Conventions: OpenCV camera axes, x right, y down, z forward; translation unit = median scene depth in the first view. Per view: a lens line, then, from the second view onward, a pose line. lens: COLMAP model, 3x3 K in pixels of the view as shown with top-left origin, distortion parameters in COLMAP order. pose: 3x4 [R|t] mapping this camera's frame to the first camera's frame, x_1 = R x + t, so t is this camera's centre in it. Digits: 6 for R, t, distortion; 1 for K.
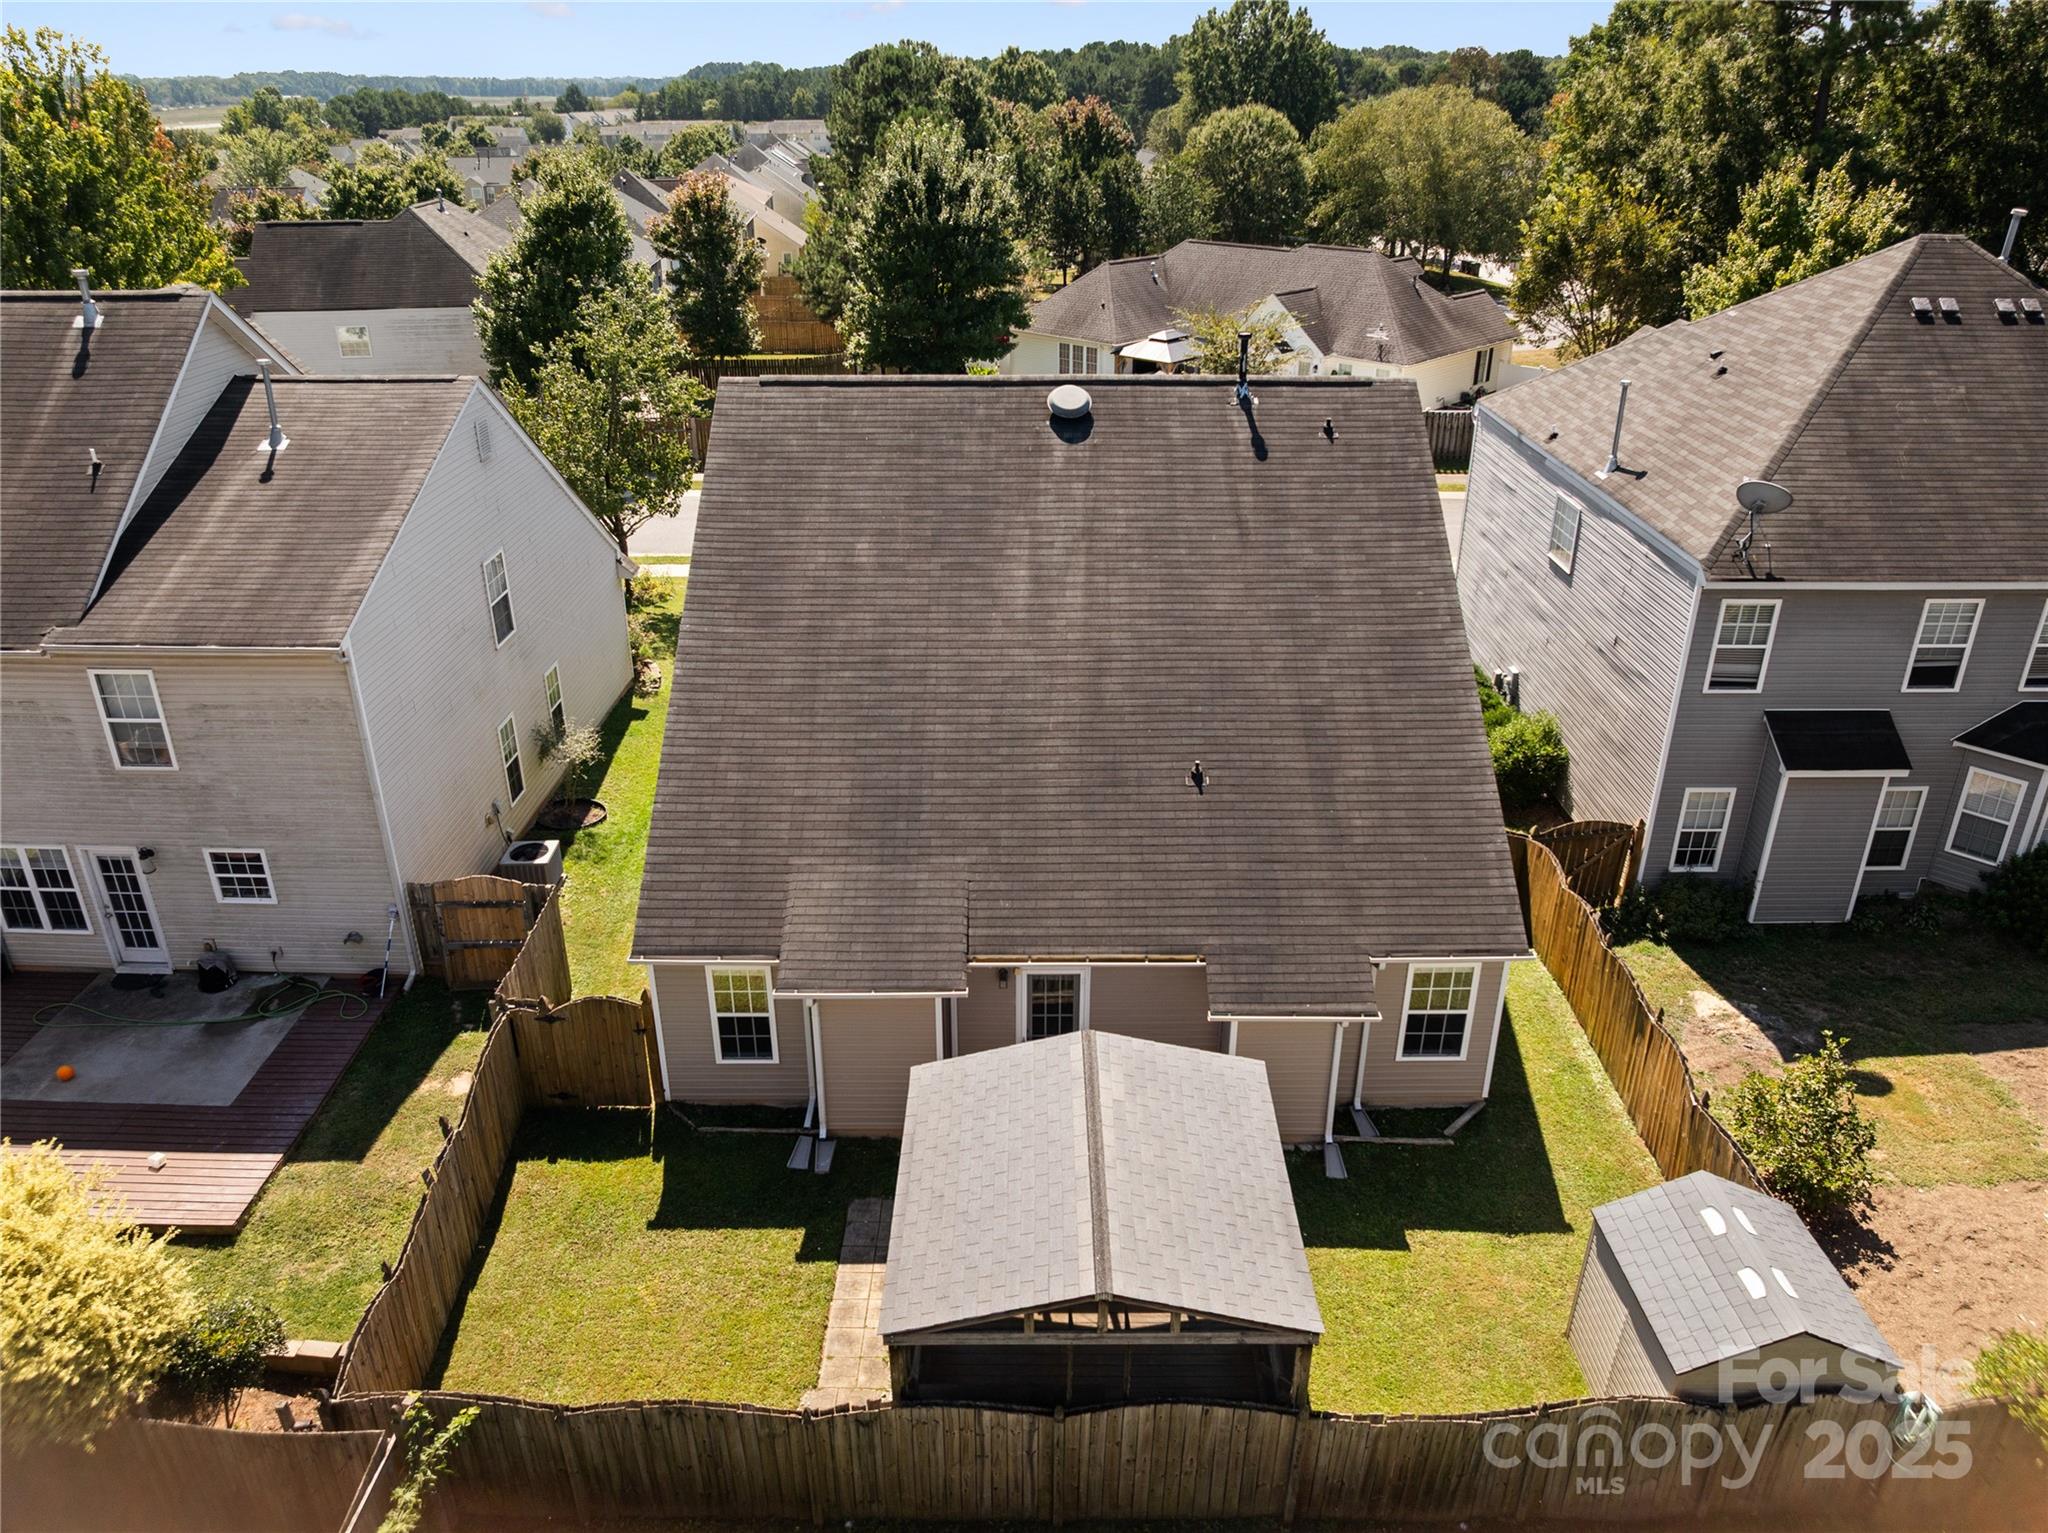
lens RADIAL K [[1421.7, 0, 1024.0], [0, 1421.7, 766.5], [0, 0, 1]] dist [-0.040300, 0.006484]
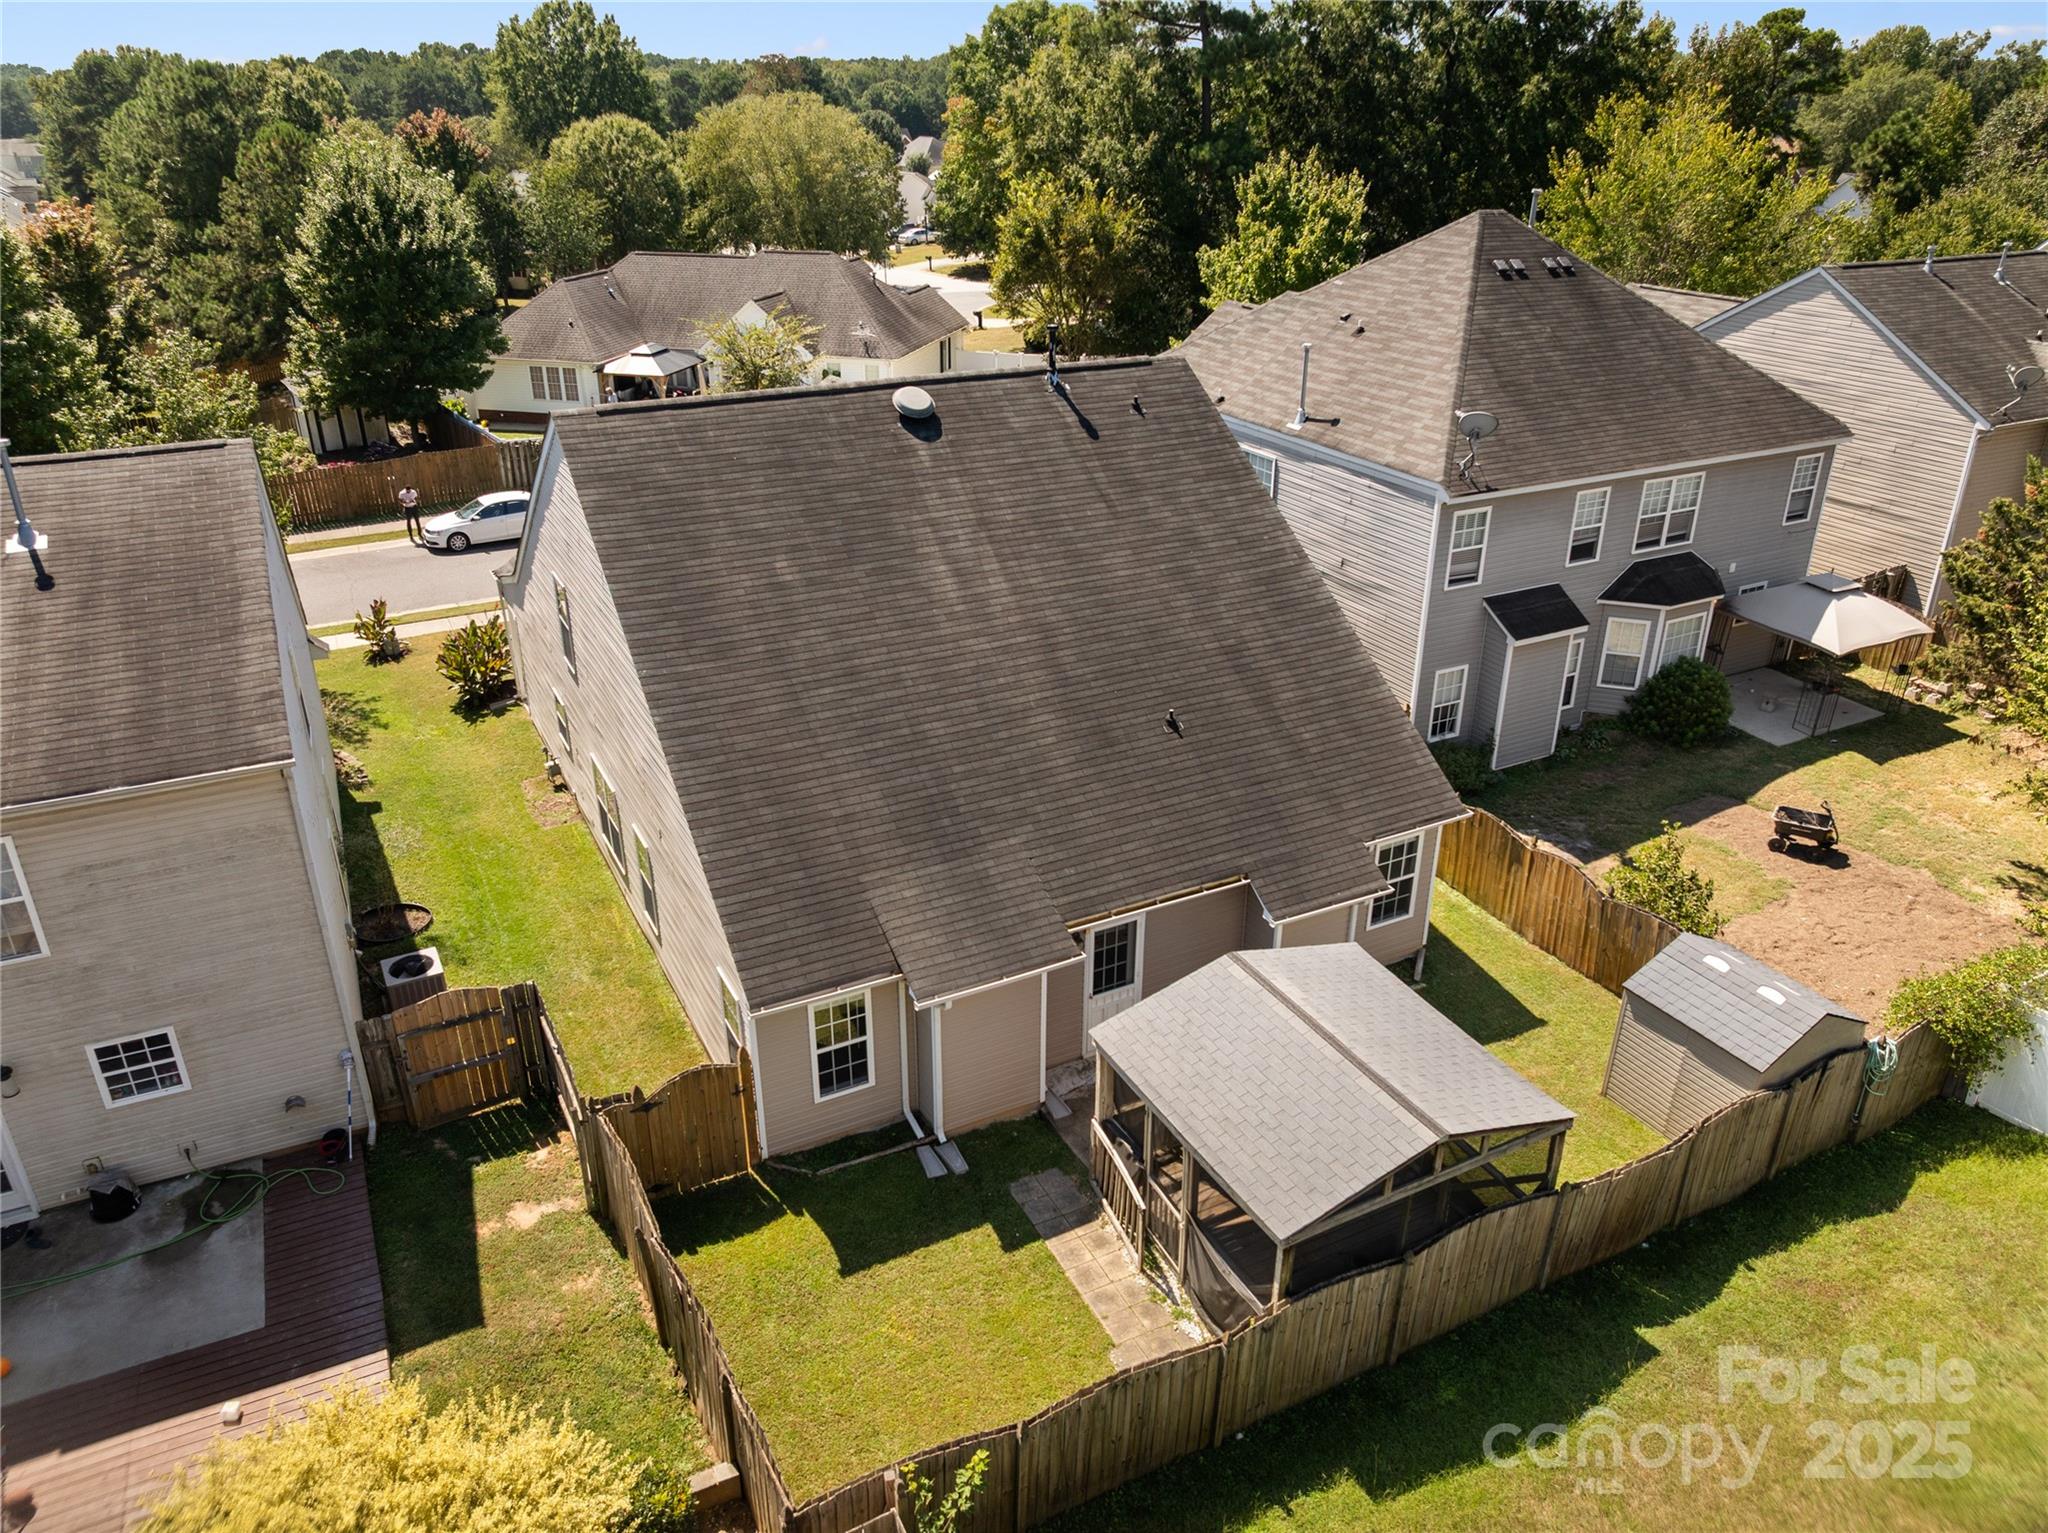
lens RADIAL K [[1421.7, 0, 1024.0], [0, 1421.7, 766.5], [0, 0, 1]] dist [-0.040300, 0.006484]
pose [[0.889632, -0.195116, 0.412897, -0.392134], [0.196906, 0.979659, 0.038685, -0.022791], [-0.412046, 0.046886, 0.909956, 0.041458]]
